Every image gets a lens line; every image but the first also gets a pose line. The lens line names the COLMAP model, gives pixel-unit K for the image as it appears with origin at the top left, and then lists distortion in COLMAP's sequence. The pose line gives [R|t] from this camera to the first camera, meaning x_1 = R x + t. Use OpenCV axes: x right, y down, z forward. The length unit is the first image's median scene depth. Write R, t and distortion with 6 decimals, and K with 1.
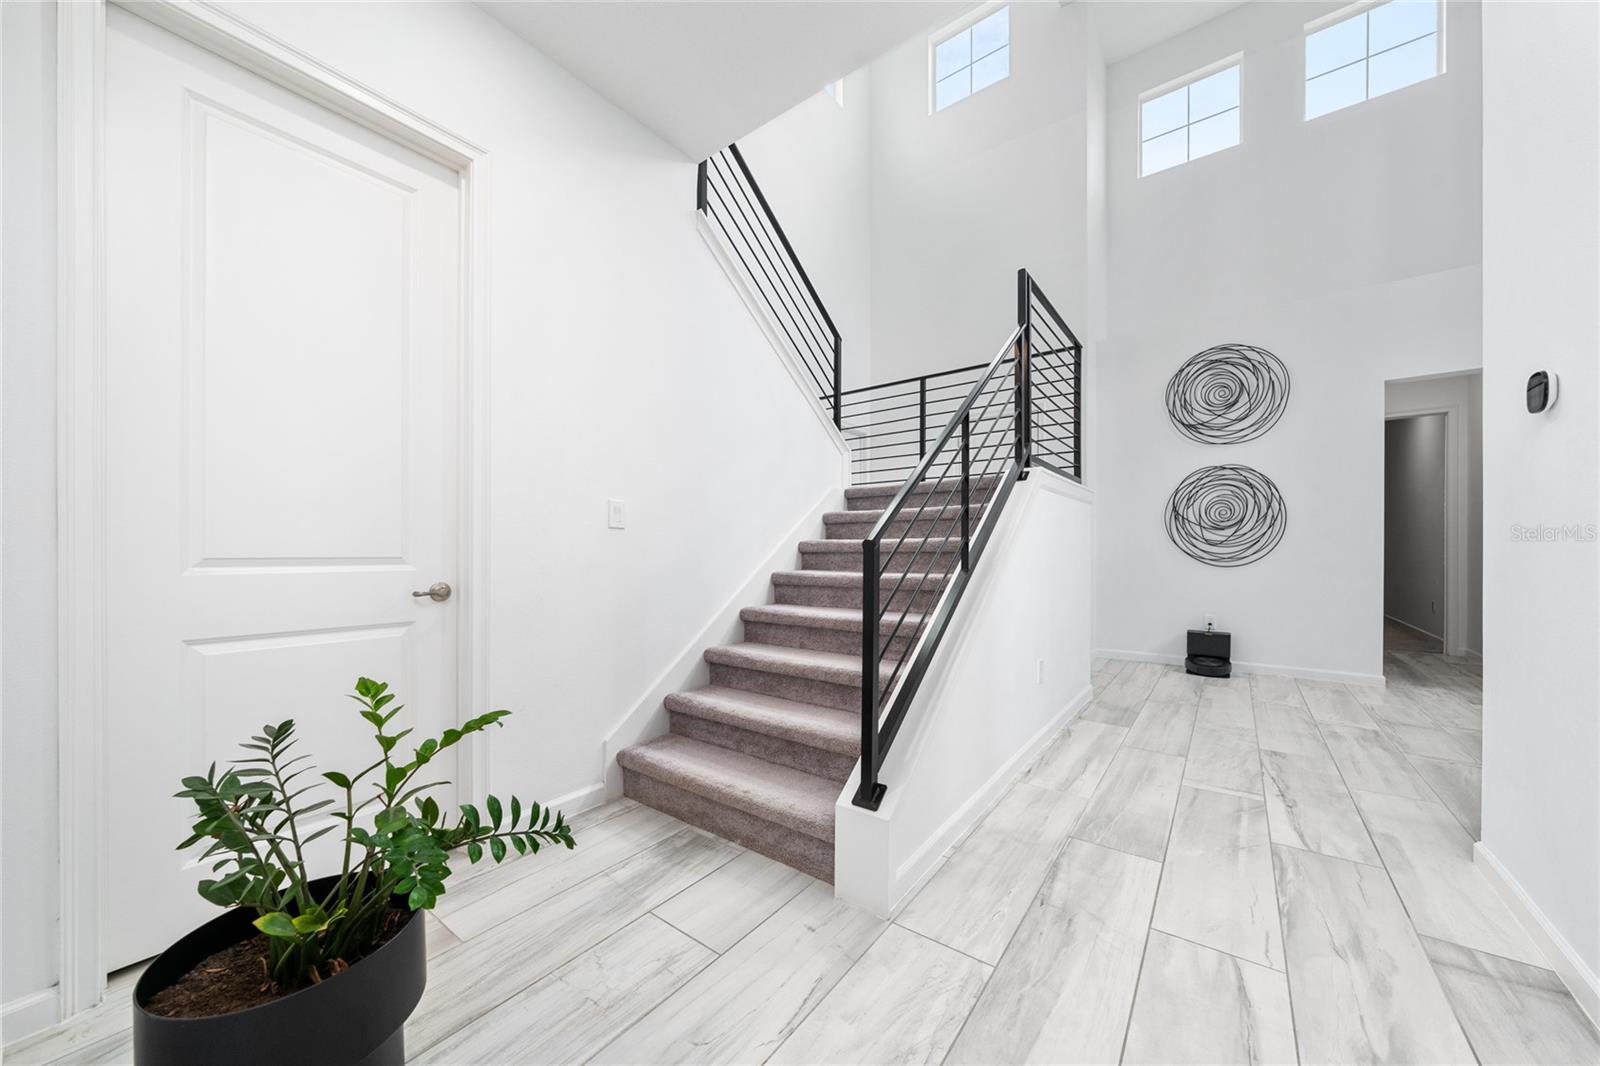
lens RADIAL K [[557.5, 0, 810.4], [0, 557.5, 544.5], [0, 0, 1]] dist [-0.001990, 0.000905]
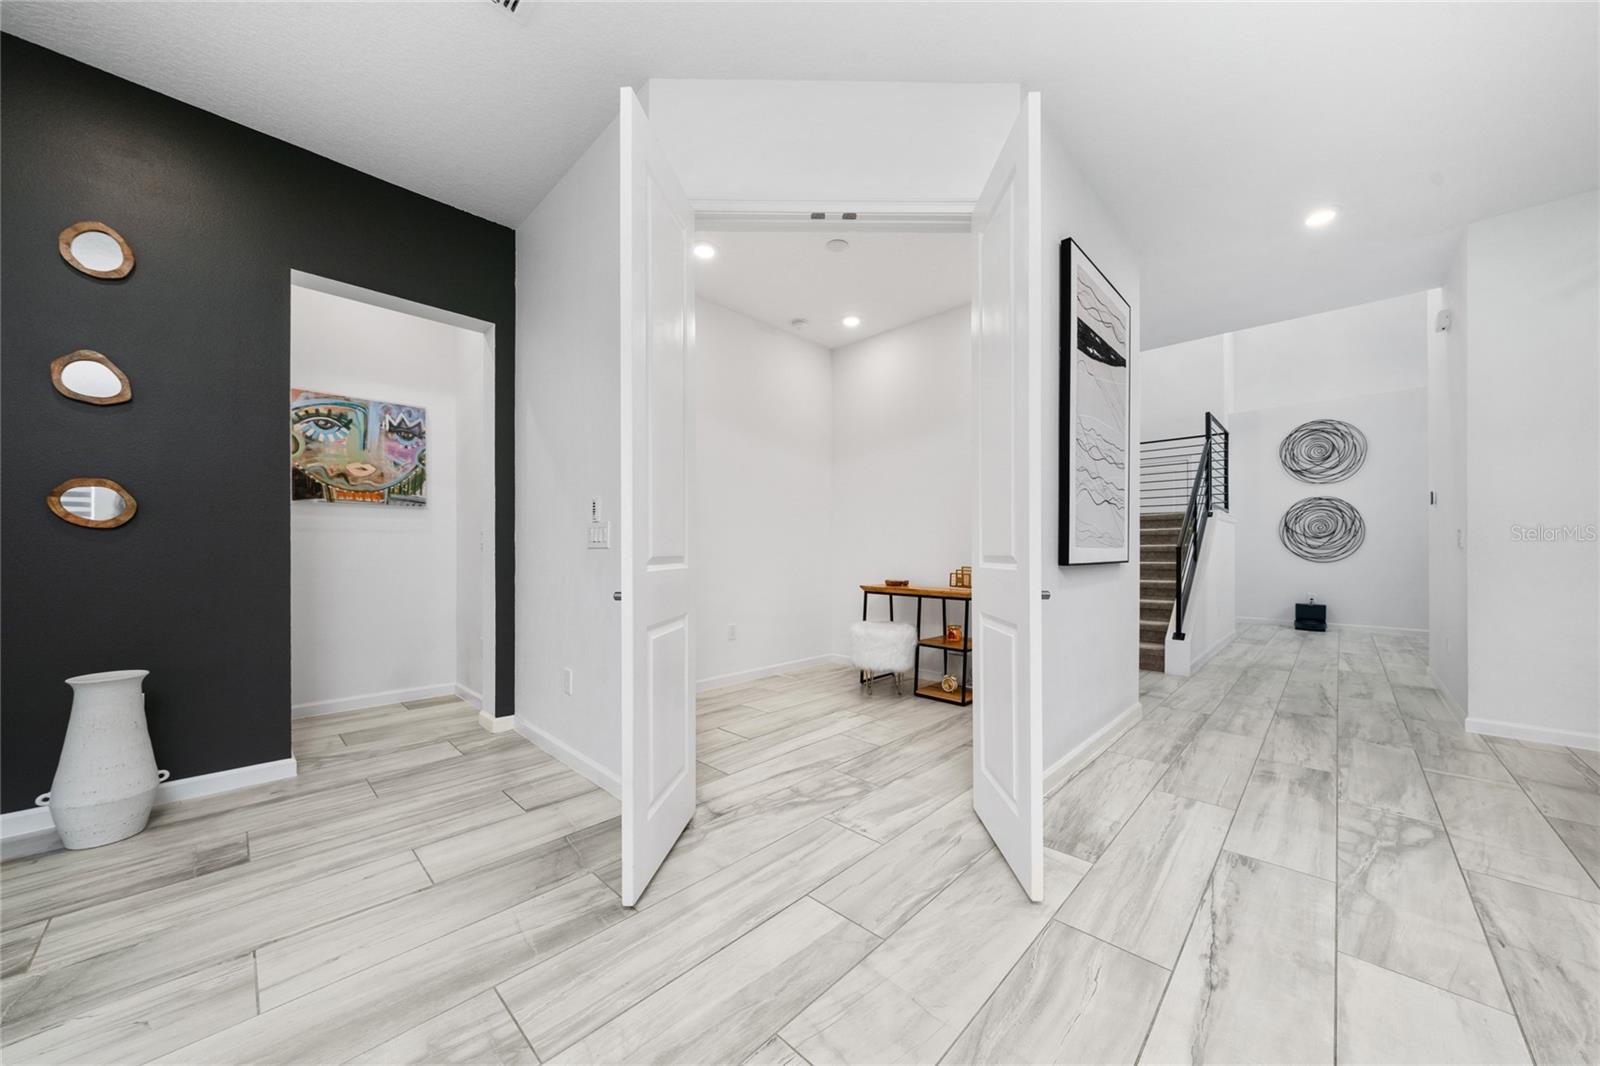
lens RADIAL K [[557.5, 0, 801.6], [0, 557.5, 547.3], [0, 0, 1]] dist [-0.001990, 0.000905]
pose [[0.992707, -0.000970, -0.120550, -0.520447], [0.000704, 0.999997, -0.002249, 0.000569], [0.120551, 0.002148, 0.992705, -0.731940]]
